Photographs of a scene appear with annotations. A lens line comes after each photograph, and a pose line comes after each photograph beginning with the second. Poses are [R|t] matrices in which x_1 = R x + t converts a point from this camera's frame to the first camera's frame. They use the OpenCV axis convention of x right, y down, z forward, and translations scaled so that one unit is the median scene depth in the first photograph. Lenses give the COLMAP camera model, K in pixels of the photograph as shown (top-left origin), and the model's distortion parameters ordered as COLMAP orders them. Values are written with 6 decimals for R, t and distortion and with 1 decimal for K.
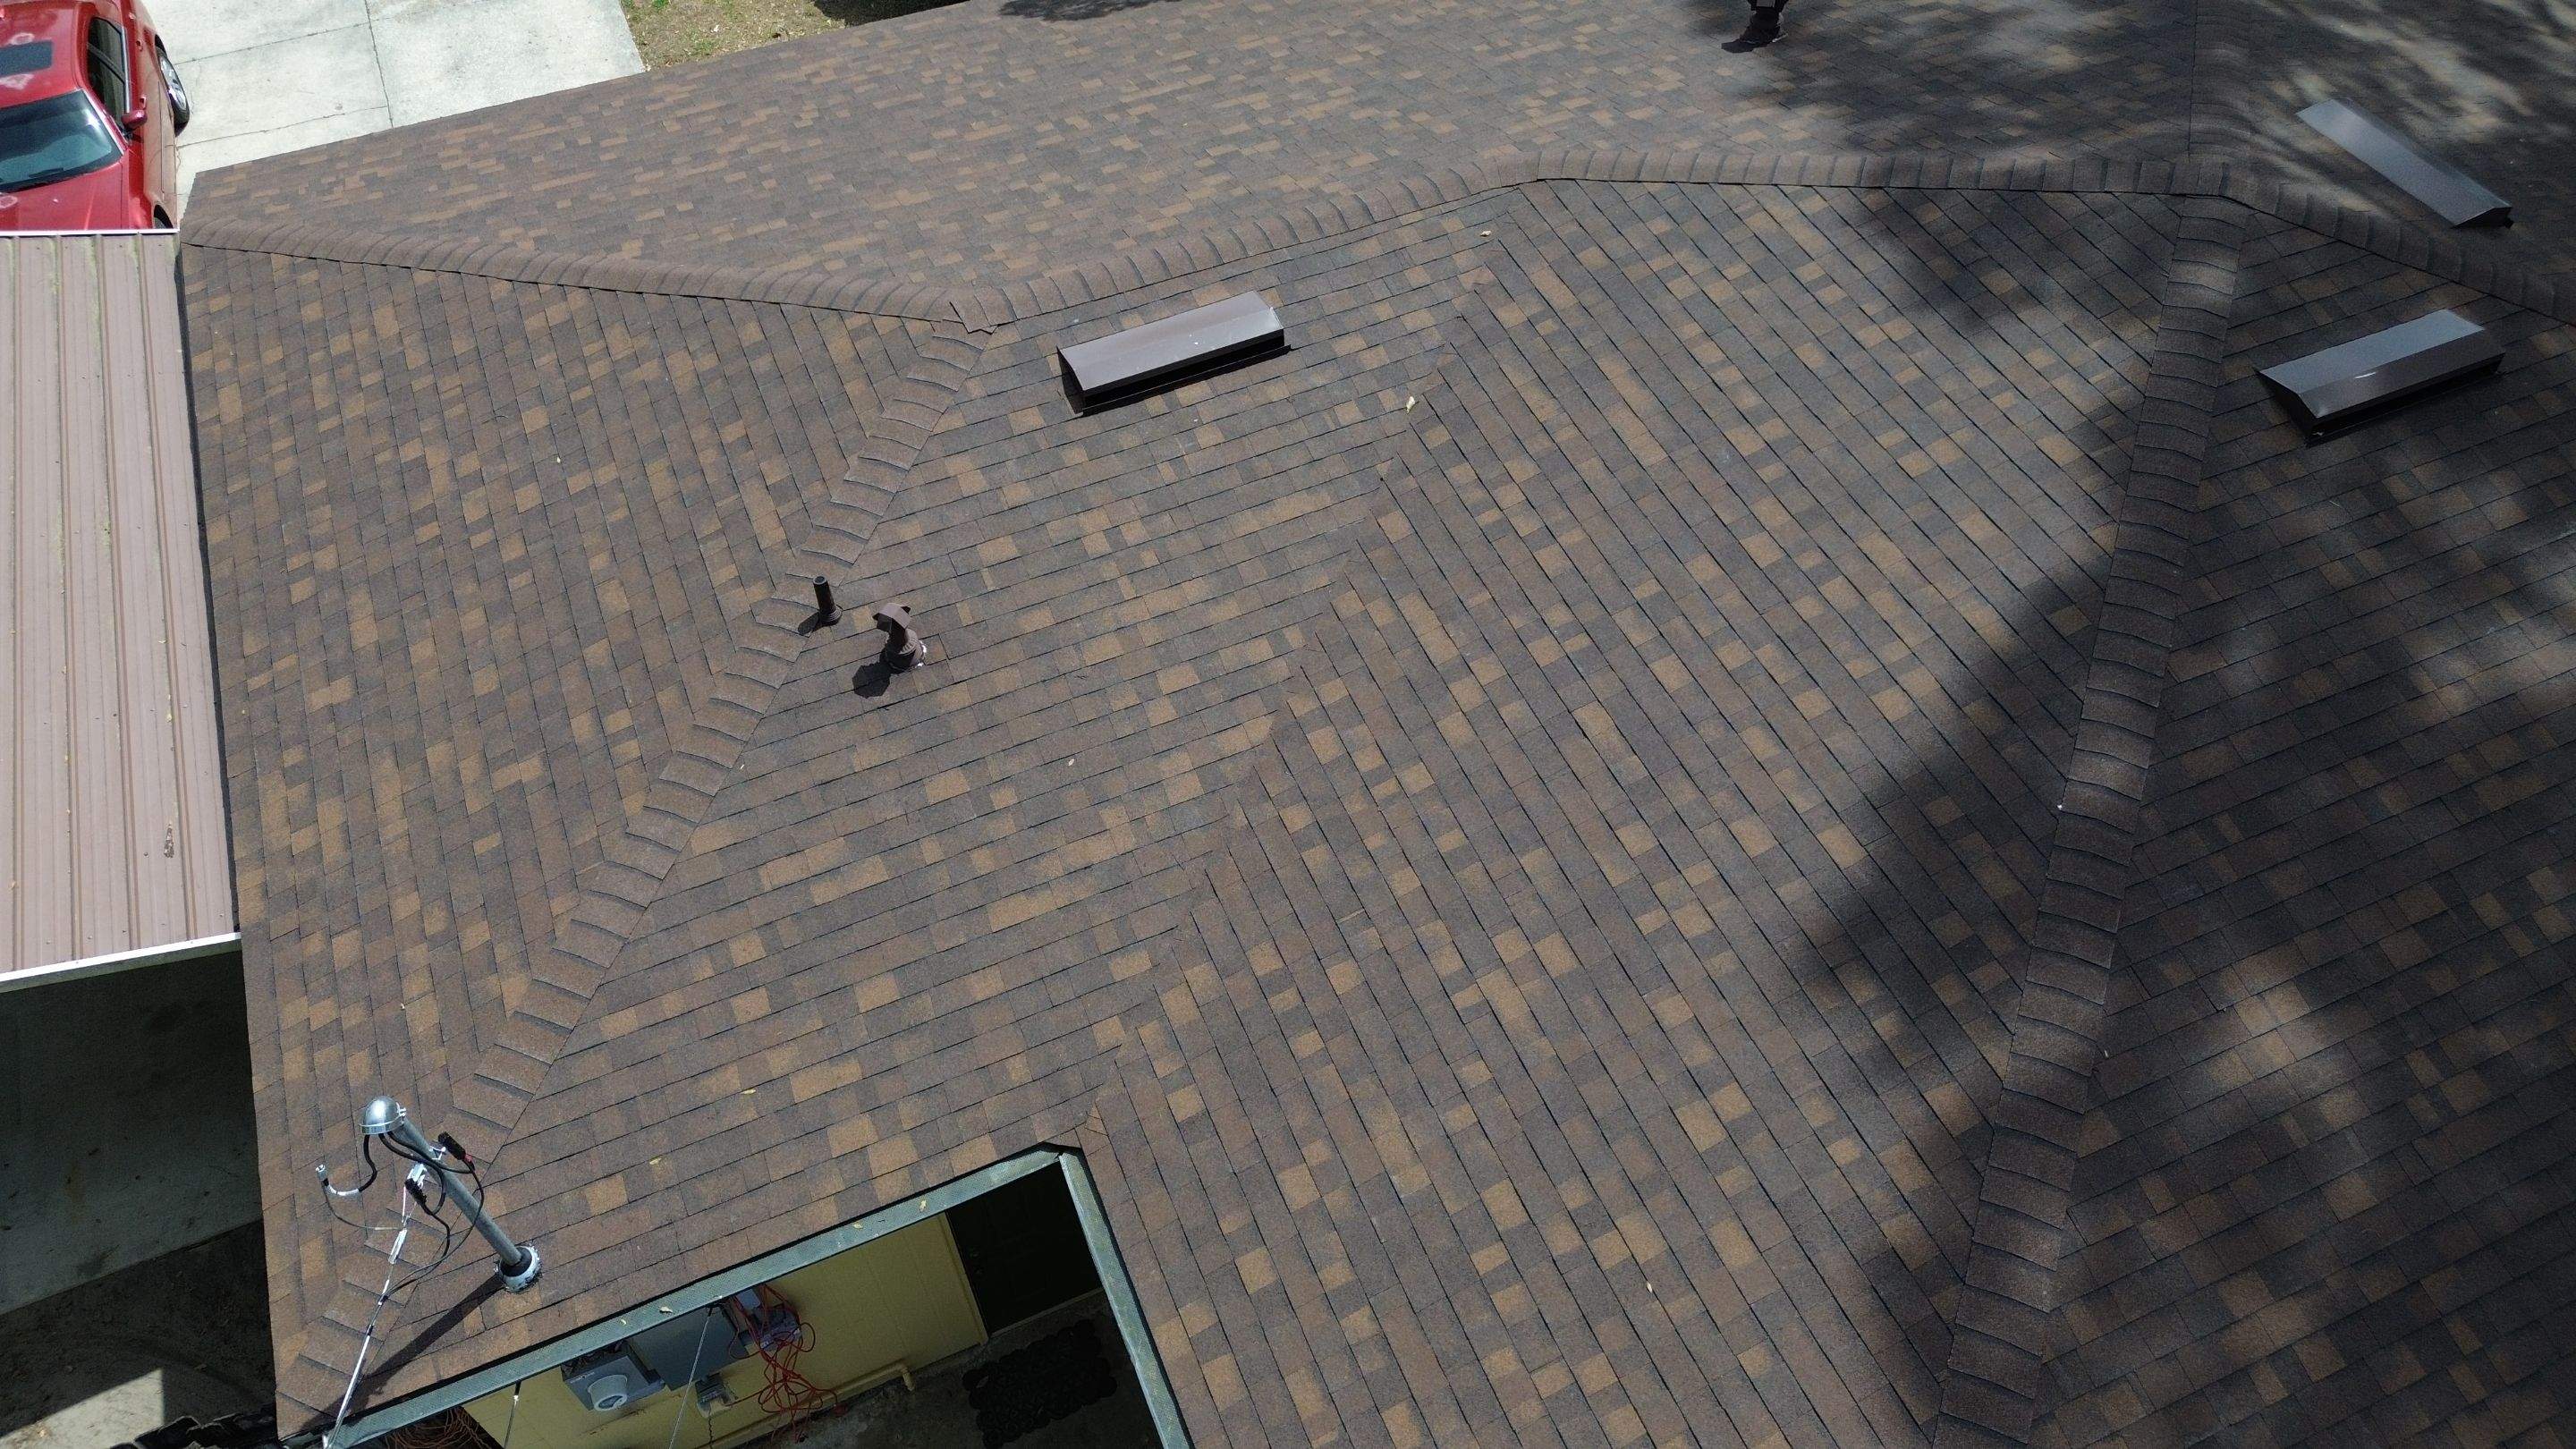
lens RADIAL K [[1811.6, 0, 1297.4], [0, 1811.6, 724.3], [0, 0, 1]] dist [0.075504, -0.071481]
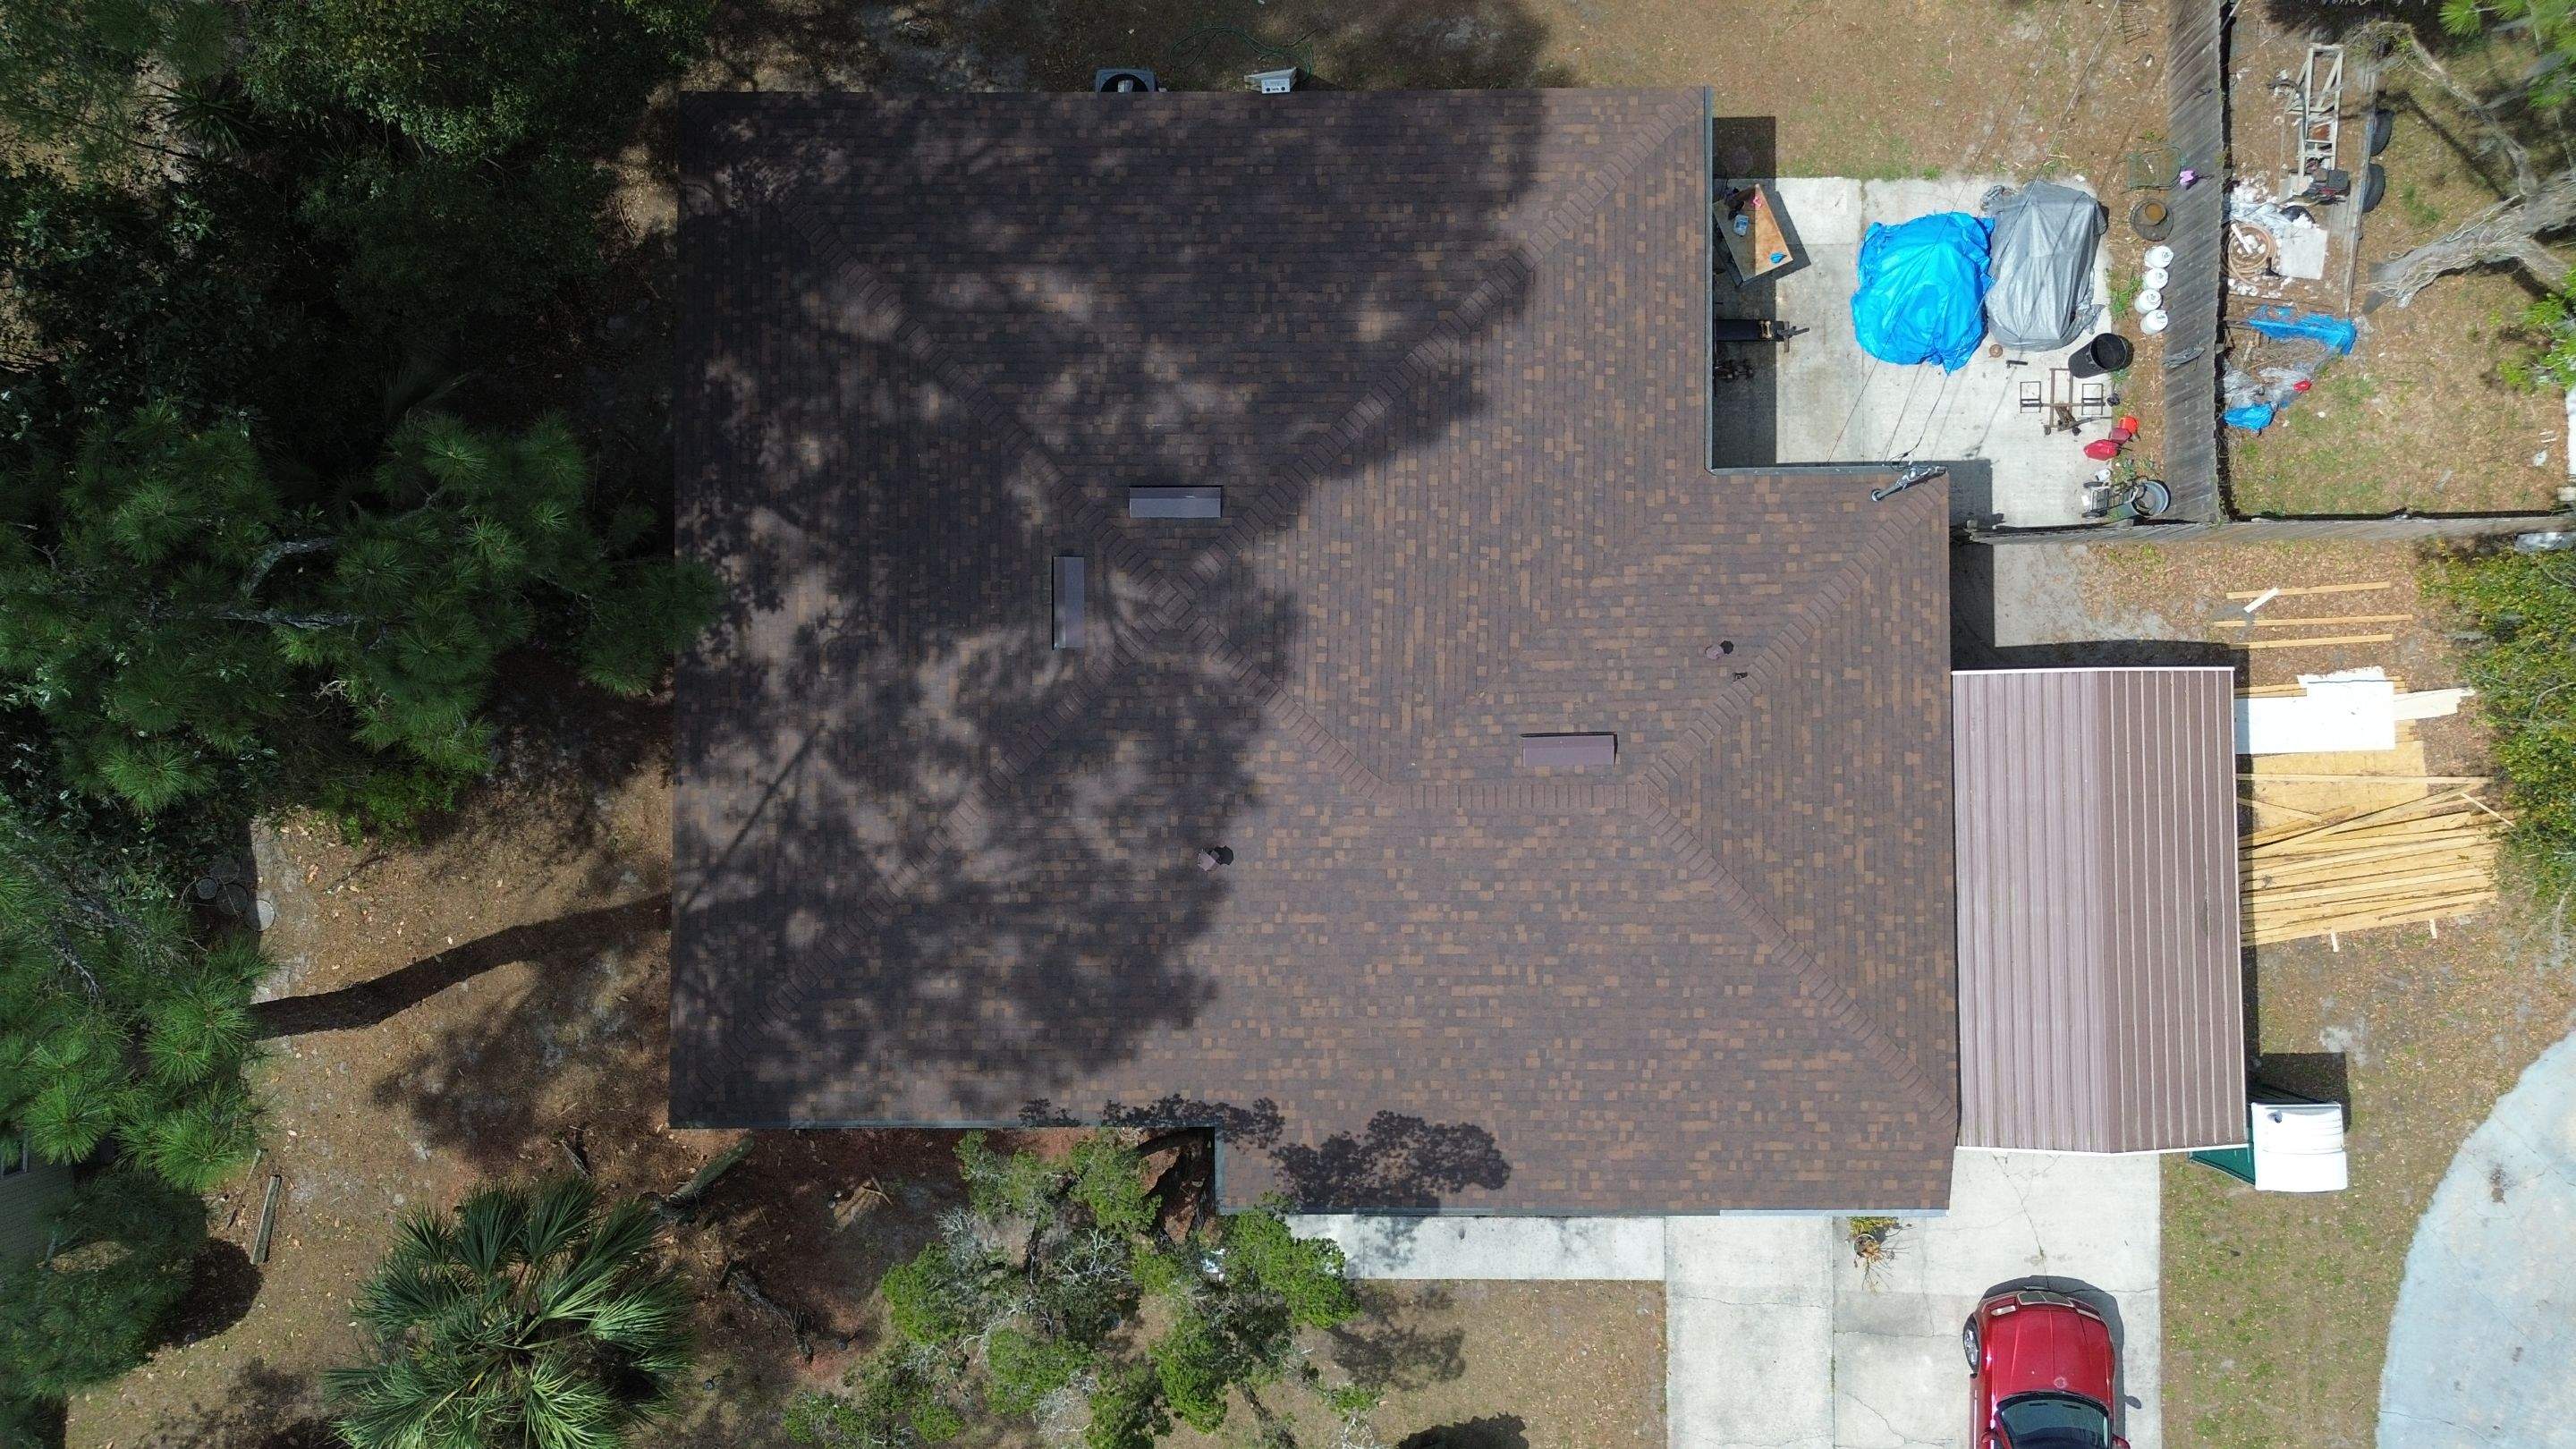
lens RADIAL K [[1729.7, 0, 1306.3], [0, 1729.7, 678.7], [0, 0, 1]] dist [0.128708, -0.134605]
pose [[-0.915432, -0.400685, 0.037895, 0.203733], [0.324967, -0.680310, 0.656943, -1.798840], [-0.237447, 0.613702, 0.752987, -0.711729]]
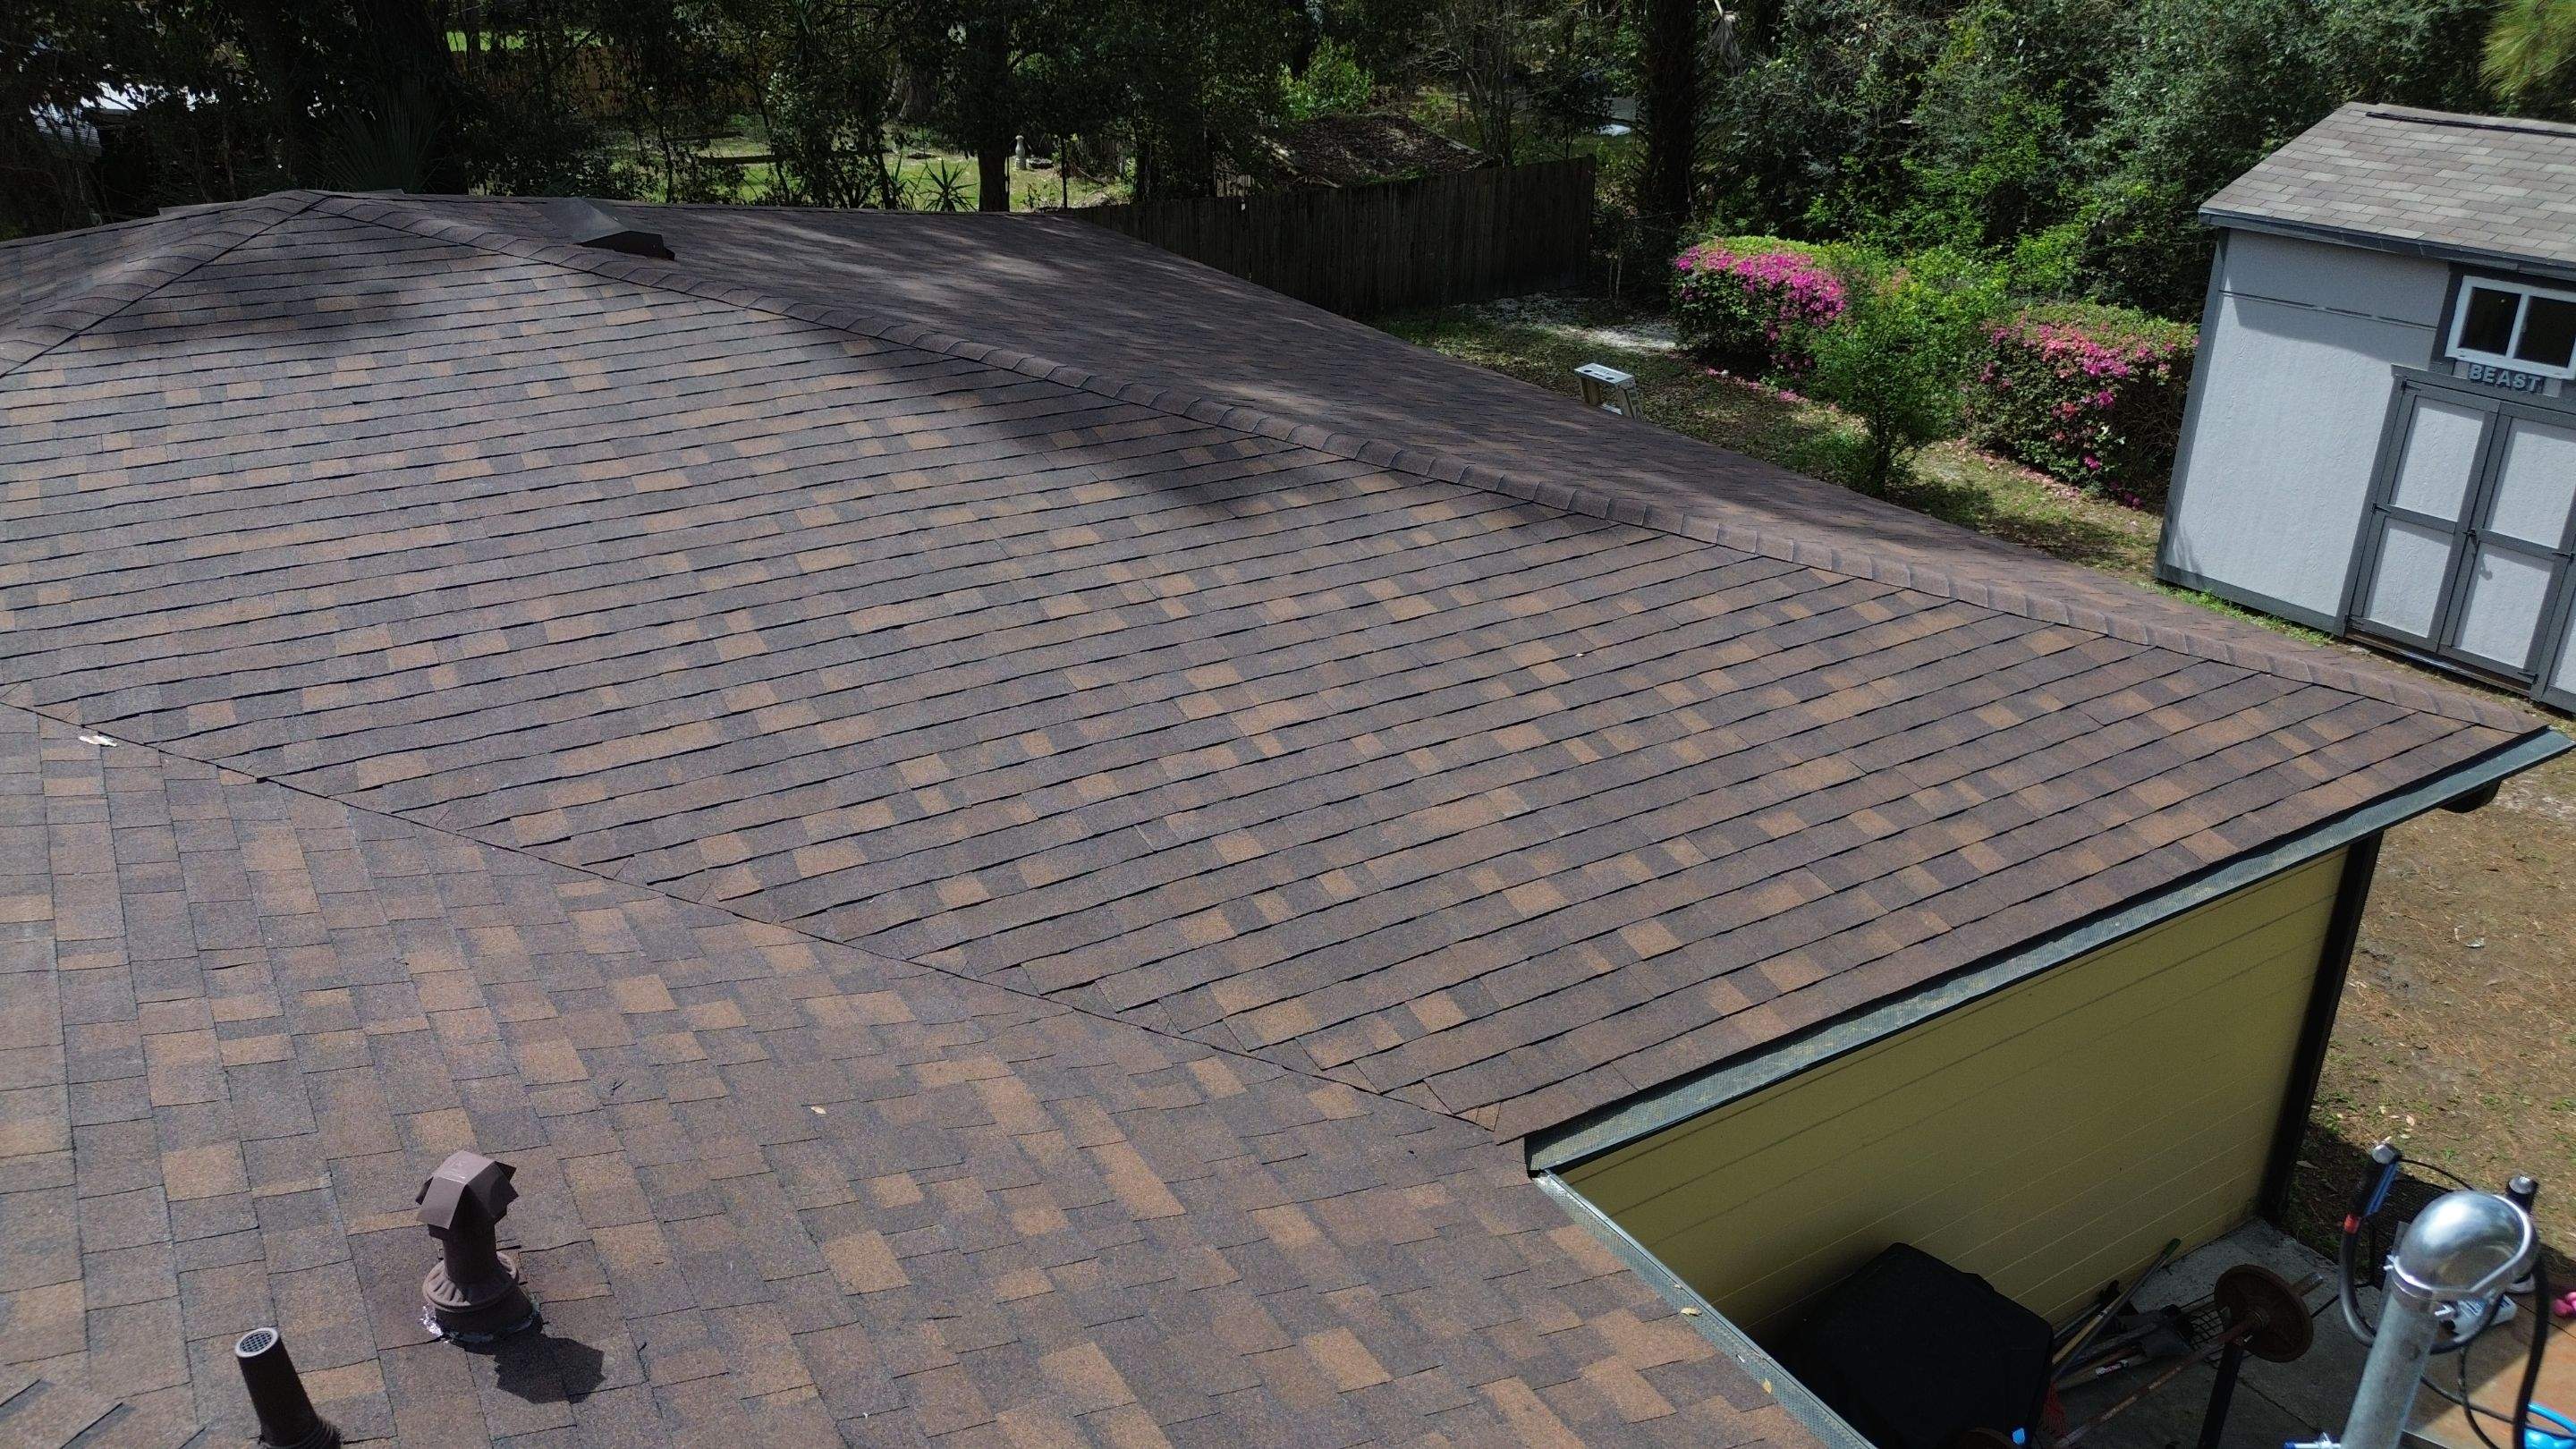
lens RADIAL K [[1822.7, 0, 1298.2], [0, 1822.7, 719.8], [0, 0, 1]] dist [0.072850, -0.071239]
pose [[-0.141147, -0.407794, 0.902099, -0.504833], [0.763839, 0.534816, 0.361278, -0.107609], [-0.629784, 0.740051, 0.236001, 0.648541]]
